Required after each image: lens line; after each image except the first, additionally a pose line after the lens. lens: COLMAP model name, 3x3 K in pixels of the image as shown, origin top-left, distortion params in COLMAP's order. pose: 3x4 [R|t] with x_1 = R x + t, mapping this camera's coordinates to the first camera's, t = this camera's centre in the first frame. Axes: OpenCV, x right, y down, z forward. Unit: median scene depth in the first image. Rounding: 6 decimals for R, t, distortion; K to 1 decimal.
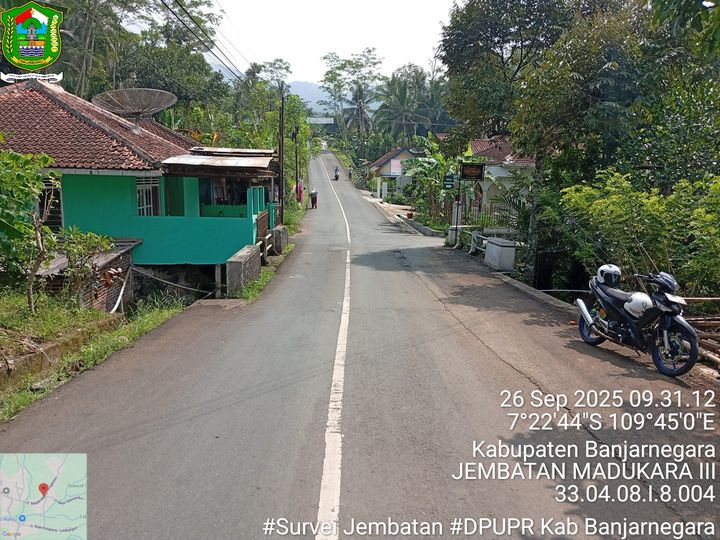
lens RADIAL K [[547.5, 0, 371.5], [0, 547.5, 291.3], [0, 0, 1]] dist [0.055932, -0.119036]
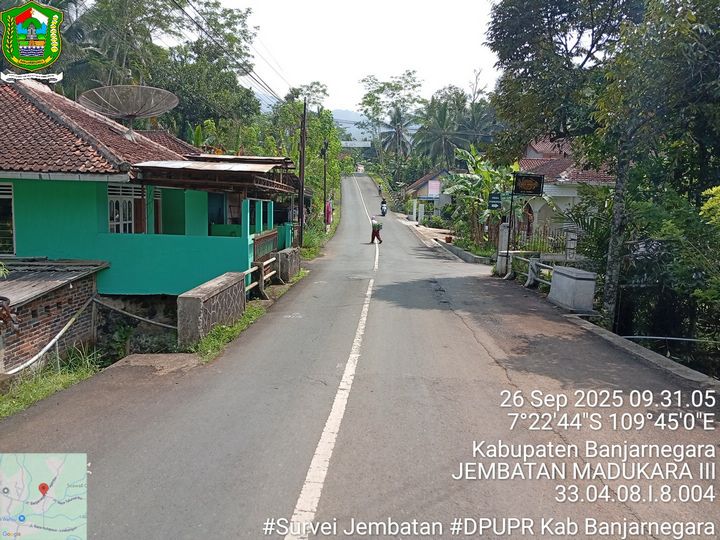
lens RADIAL K [[547.5, 0, 367.9], [0, 547.5, 288.6], [0, 0, 1]] dist [0.055932, -0.119036]
pose [[0.997171, 0.017570, -0.073085, 0.007706], [-0.021256, 0.998525, -0.049969, -0.015000], [0.072099, 0.051381, 0.996073, 0.141838]]
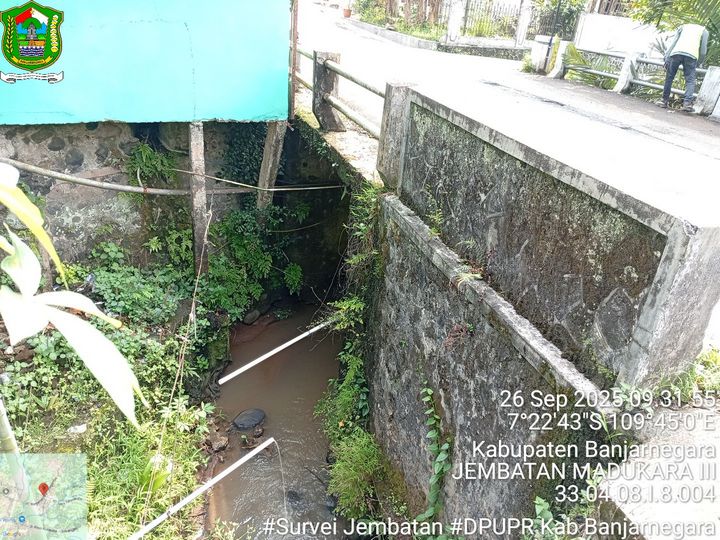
lens RADIAL K [[547.5, 0, 360.0], [0, 547.5, 269.6], [0, 0, 1]] dist [0.055932, -0.119036]
pose [[0.958913, -0.072284, 0.274339, -0.171453], [-0.010092, 0.957694, 0.287612, -0.037665], [-0.283522, -0.278564, 0.917615, 0.356149]]
